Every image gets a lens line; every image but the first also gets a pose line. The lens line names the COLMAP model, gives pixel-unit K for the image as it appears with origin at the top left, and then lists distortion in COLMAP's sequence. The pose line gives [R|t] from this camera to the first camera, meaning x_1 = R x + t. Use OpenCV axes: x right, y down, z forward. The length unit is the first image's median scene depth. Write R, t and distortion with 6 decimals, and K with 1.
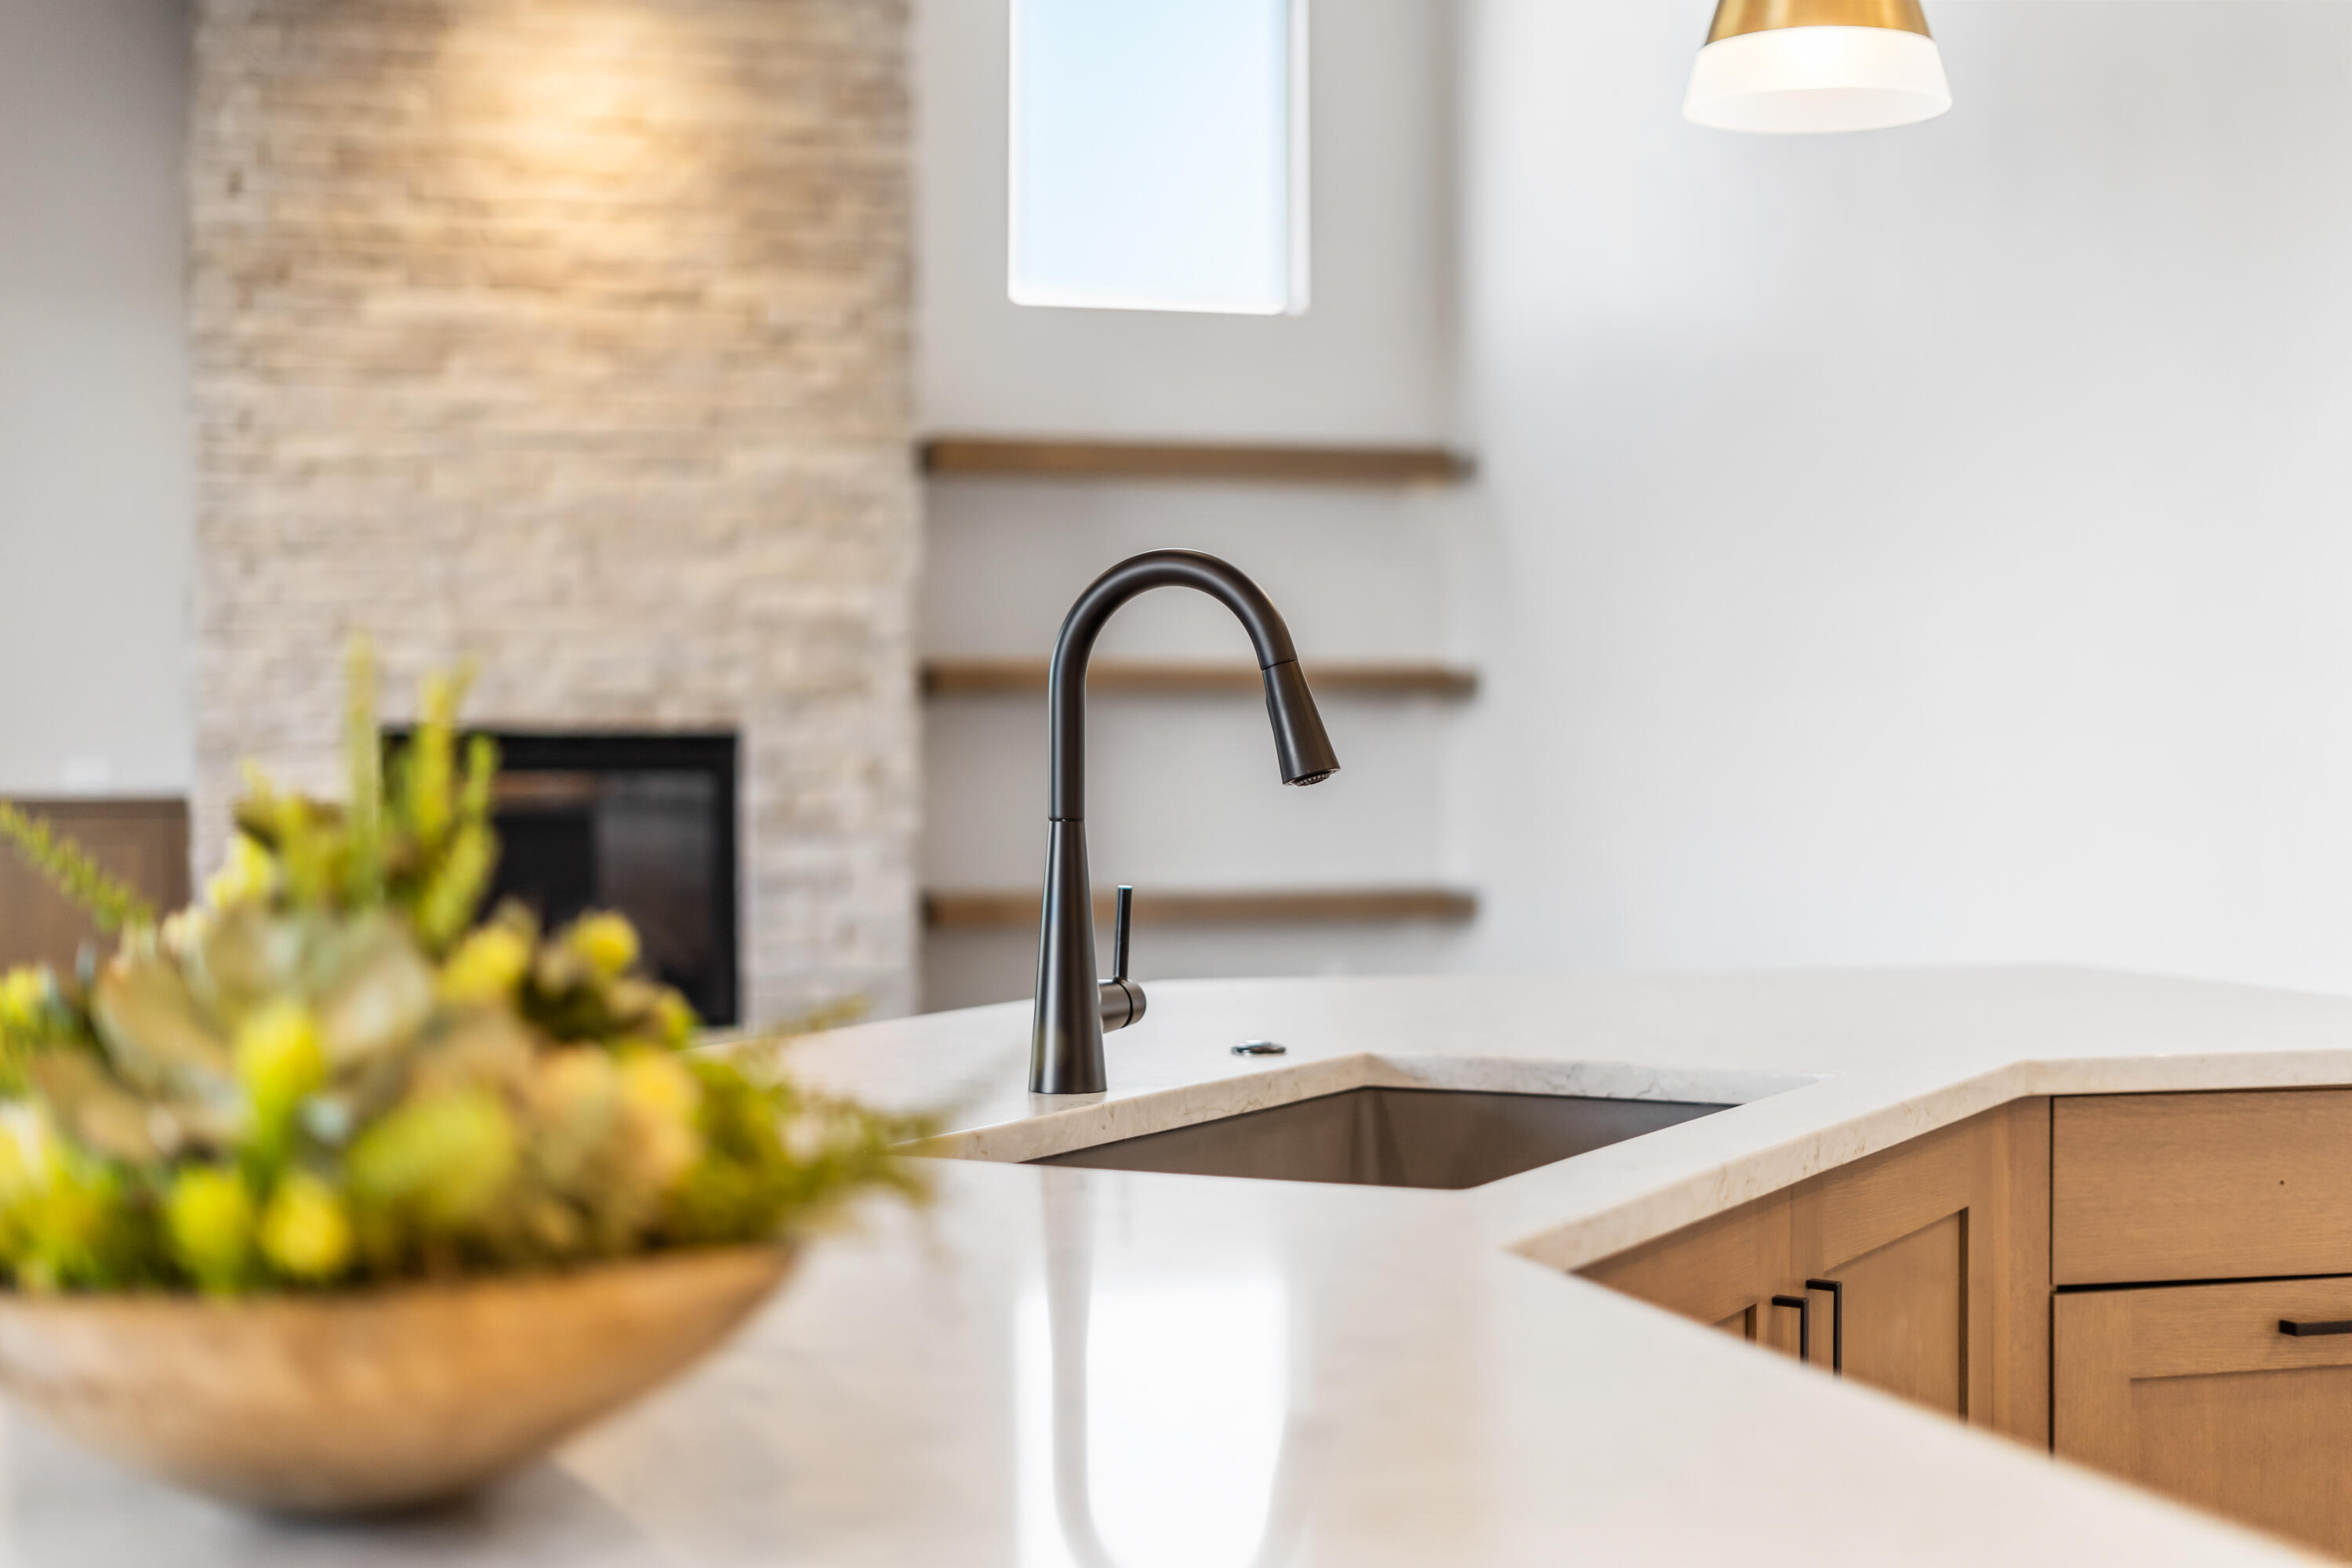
lens RADIAL K [[3379.1, 0, 1176.0], [0, 3379.1, 784.0], [0, 0, 1]] dist [-0.023237, 0.000738]
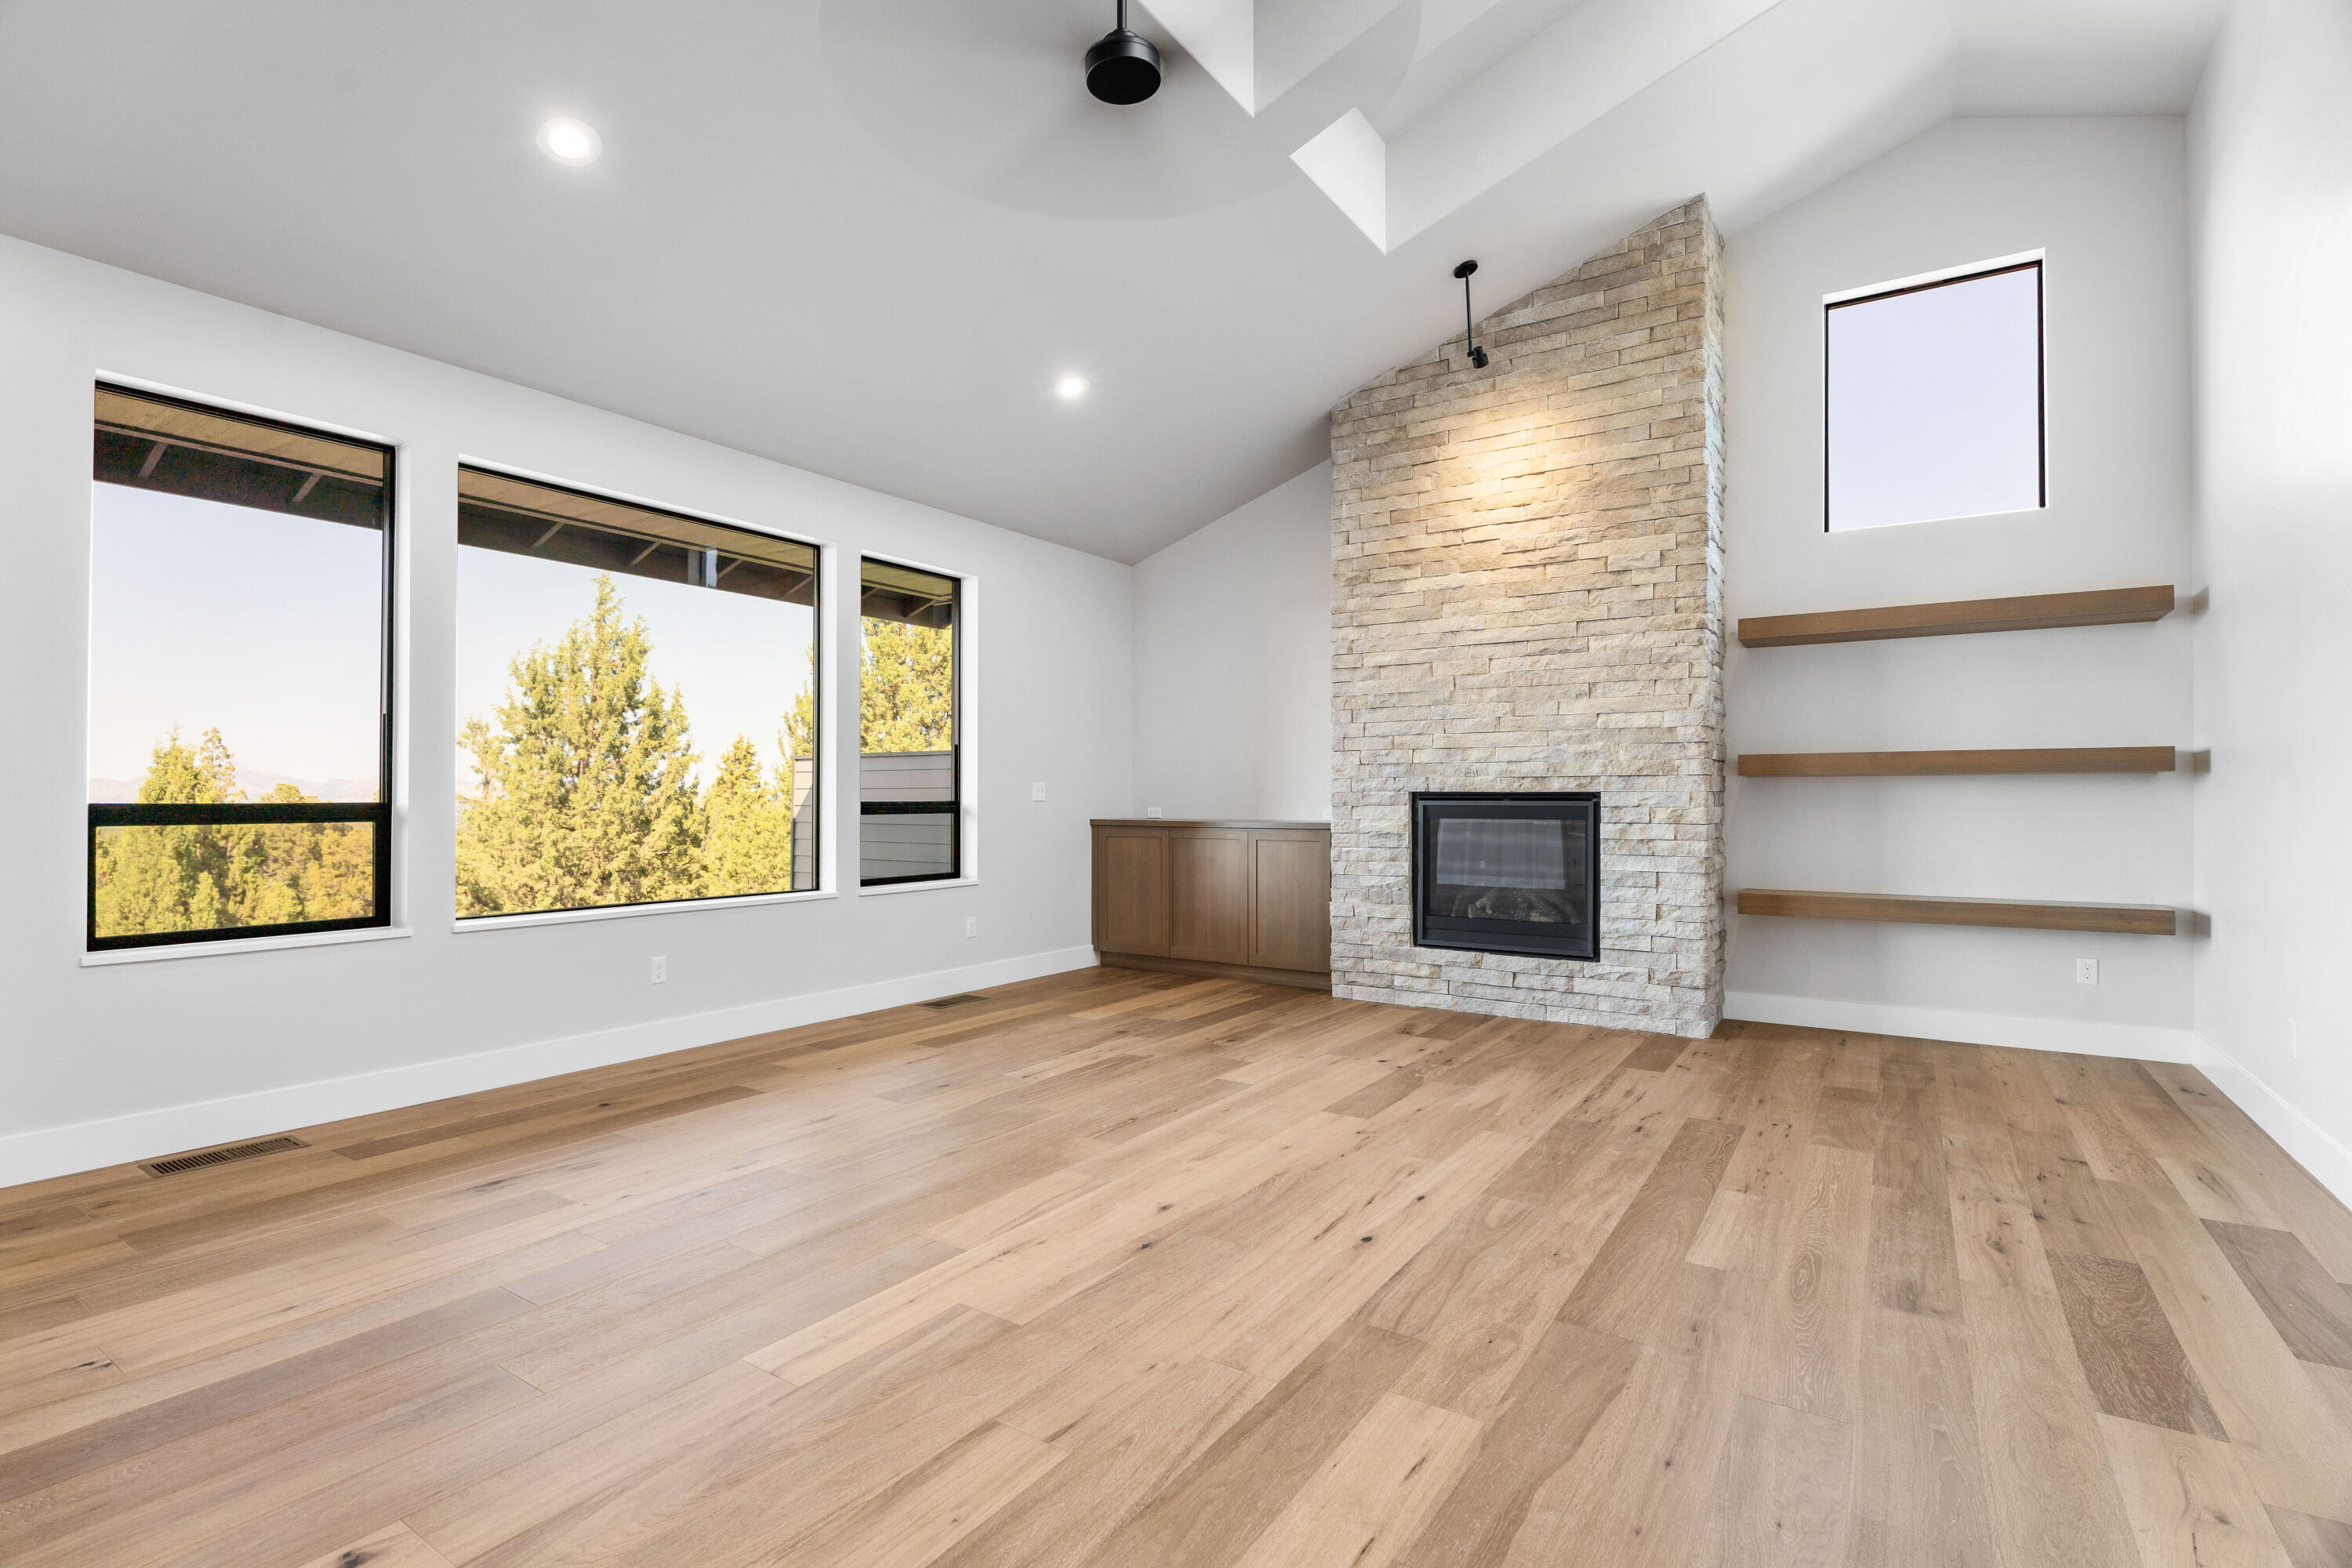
lens RADIAL K [[1097.1, 0, 1179.4], [0, 1097.1, 789.1], [0, 0, 1]] dist [-0.008113, 0.000173]
pose [[0.639100, -0.006096, -0.769099, 0.182285], [-0.016973, 0.999613, -0.022027, -0.001773], [0.768936, 0.027131, 0.638750, 0.465452]]
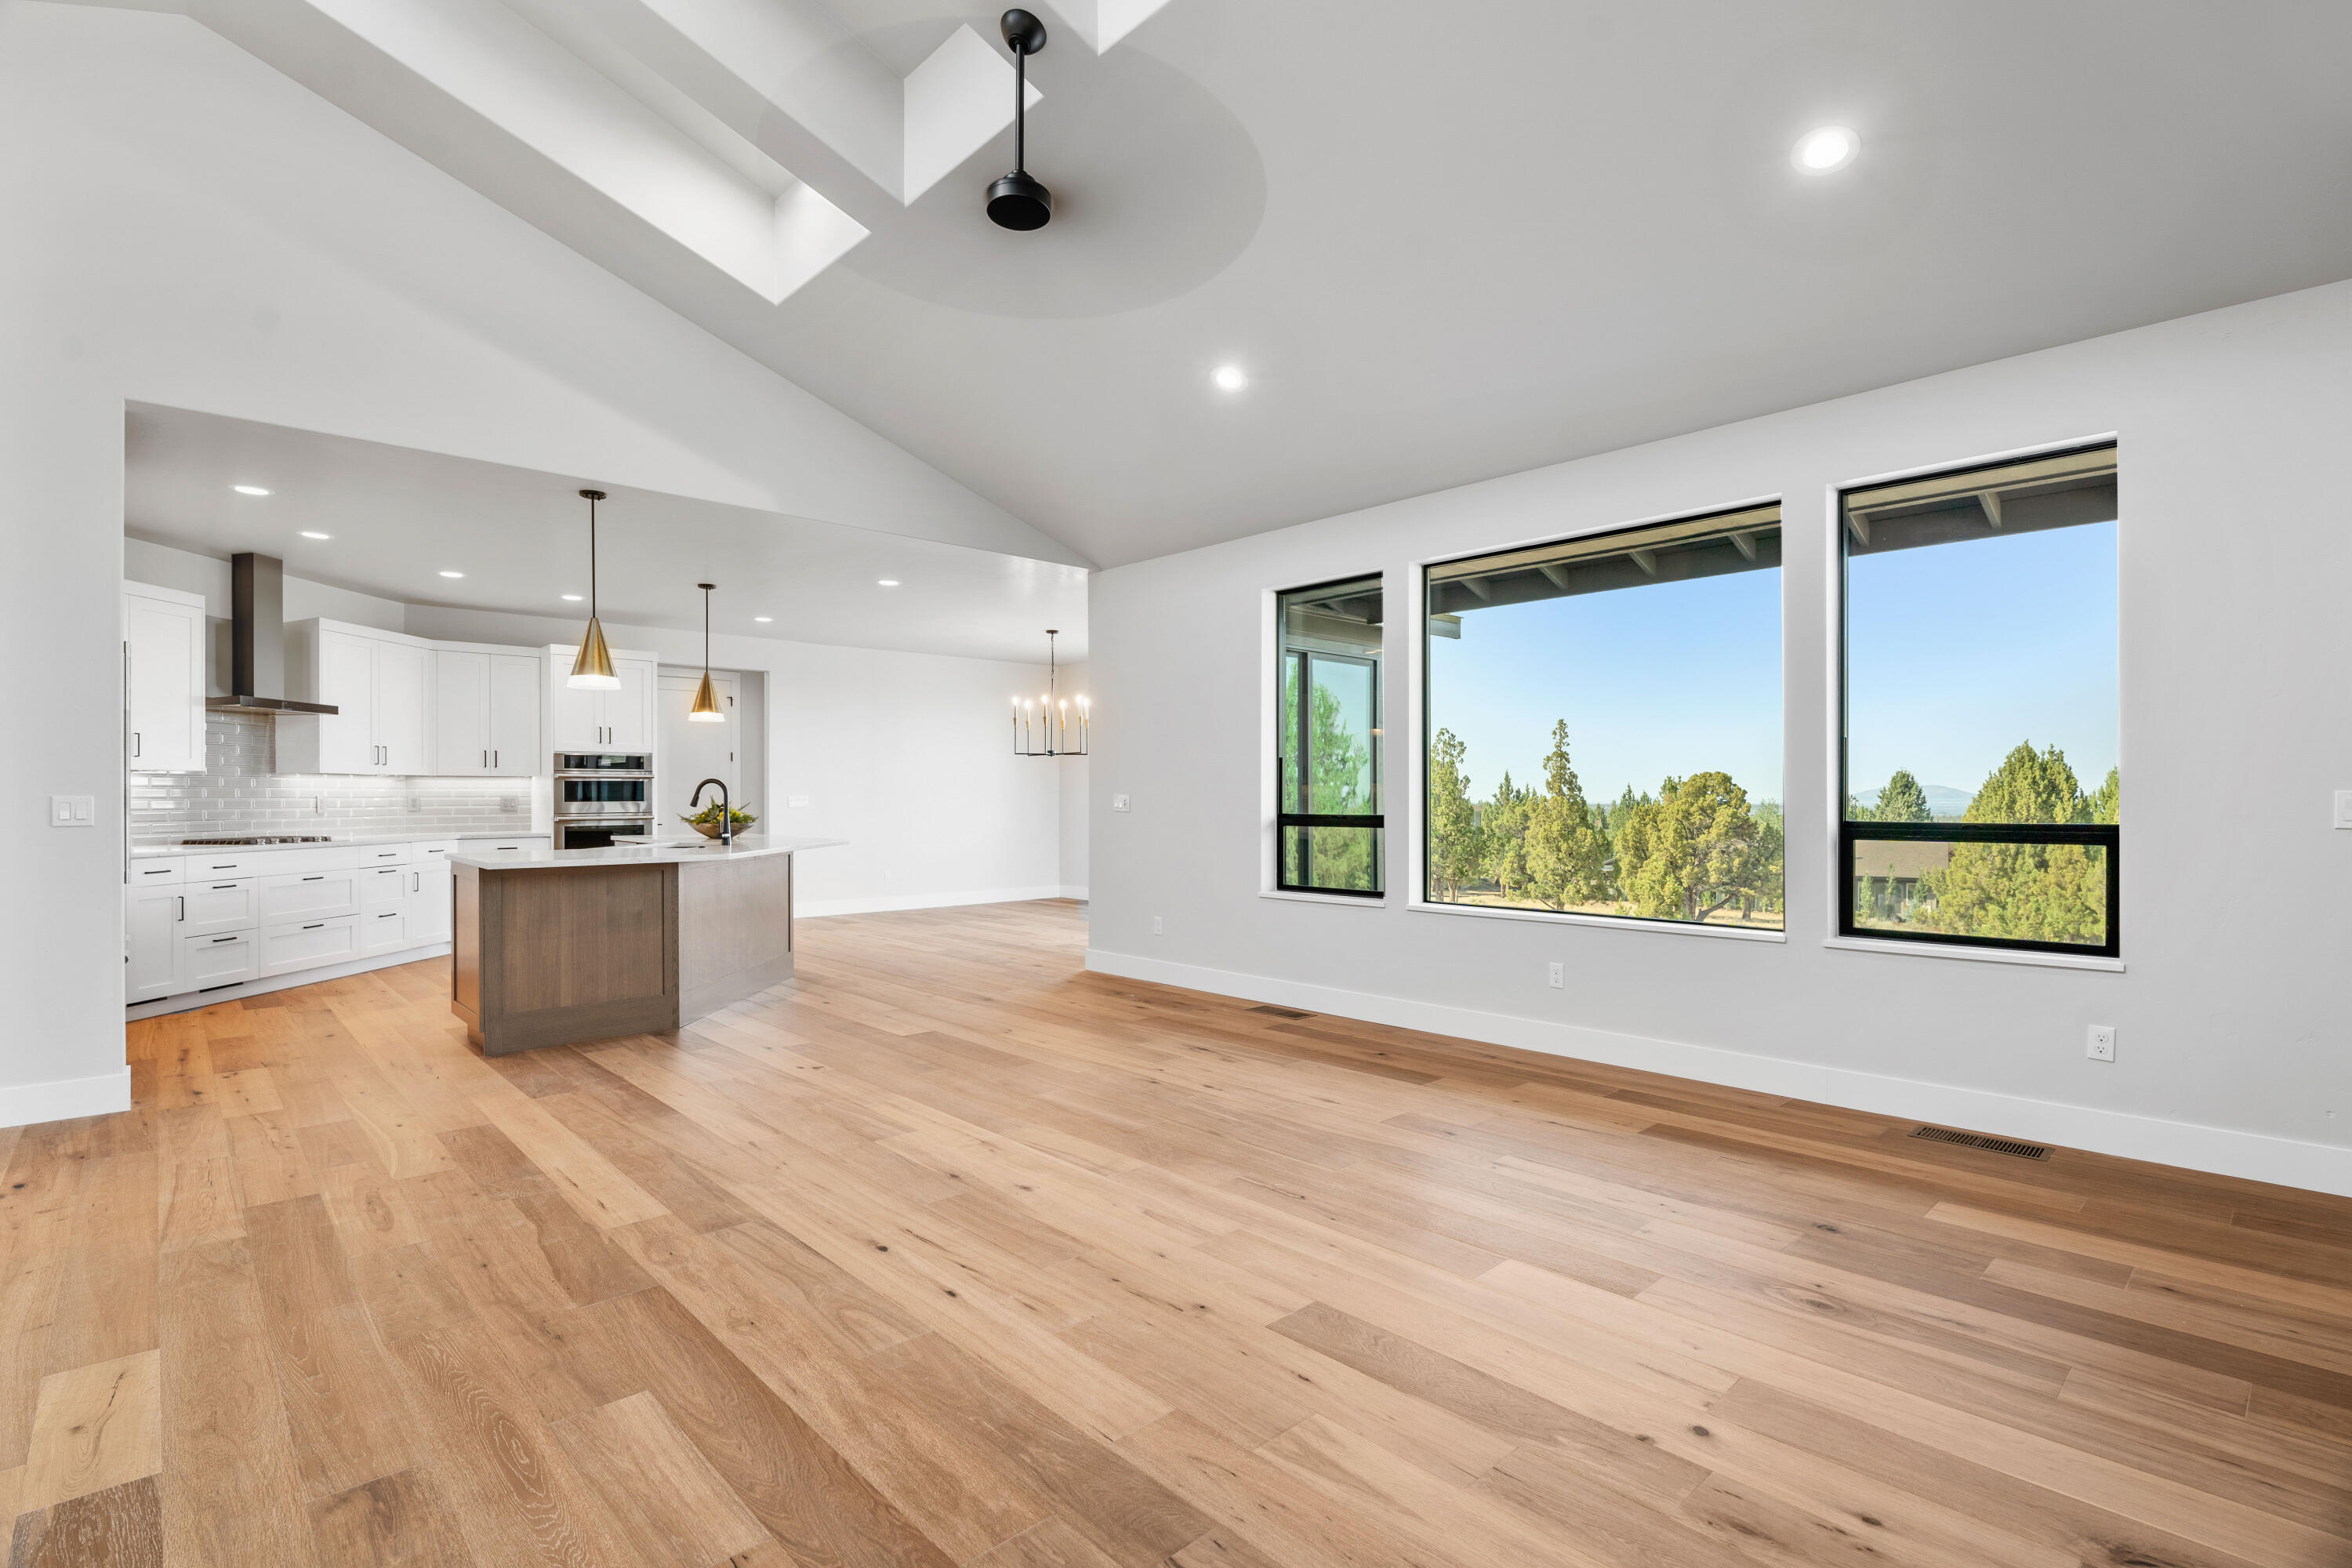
lens RADIAL K [[1108.0, 0, 1160.5], [0, 1108.0, 794.4], [0, 0, 1]] dist [-0.009491, -0.001806]
pose [[-0.901748, 0.001039, -0.432262, 0.045112], [-0.006925, 0.999834, 0.016851, -0.022714], [0.432208, 0.018189, -0.901591, 1.032354]]
